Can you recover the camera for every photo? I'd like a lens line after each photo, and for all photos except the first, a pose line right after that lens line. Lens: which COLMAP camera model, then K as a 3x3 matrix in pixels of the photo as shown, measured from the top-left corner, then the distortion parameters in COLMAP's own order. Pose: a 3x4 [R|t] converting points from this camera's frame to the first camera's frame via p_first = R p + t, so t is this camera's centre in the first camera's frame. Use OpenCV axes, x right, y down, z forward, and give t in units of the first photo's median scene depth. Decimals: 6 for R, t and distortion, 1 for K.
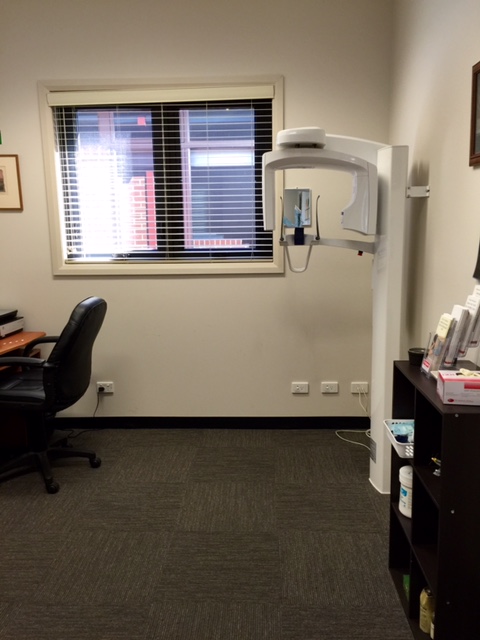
lens RADIAL K [[545.9, 0, 239.9], [0, 545.9, 320.9], [0, 0, 1]] dist [-0.007784, -0.005691]
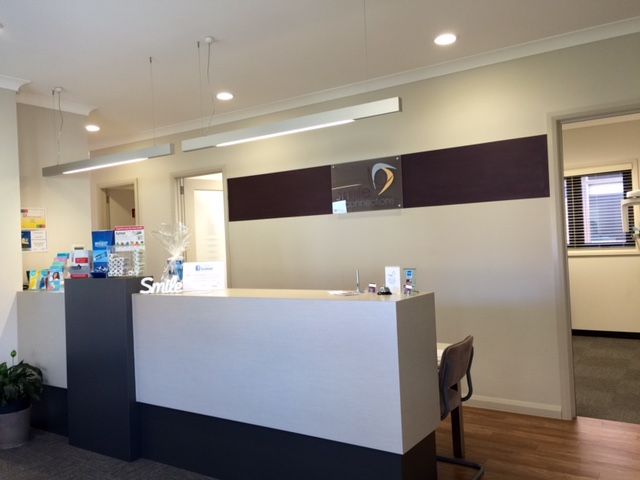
lens RADIAL K [[545.9, 0, 320.2], [0, 545.9, 239.4], [0, 0, 1]] dist [-0.007784, -0.005691]
pose [[0.850803, -0.012012, -0.525347, 0.128173], [-0.050963, 0.993140, -0.105242, 0.120691], [0.523007, 0.116314, 0.844354, -1.244165]]
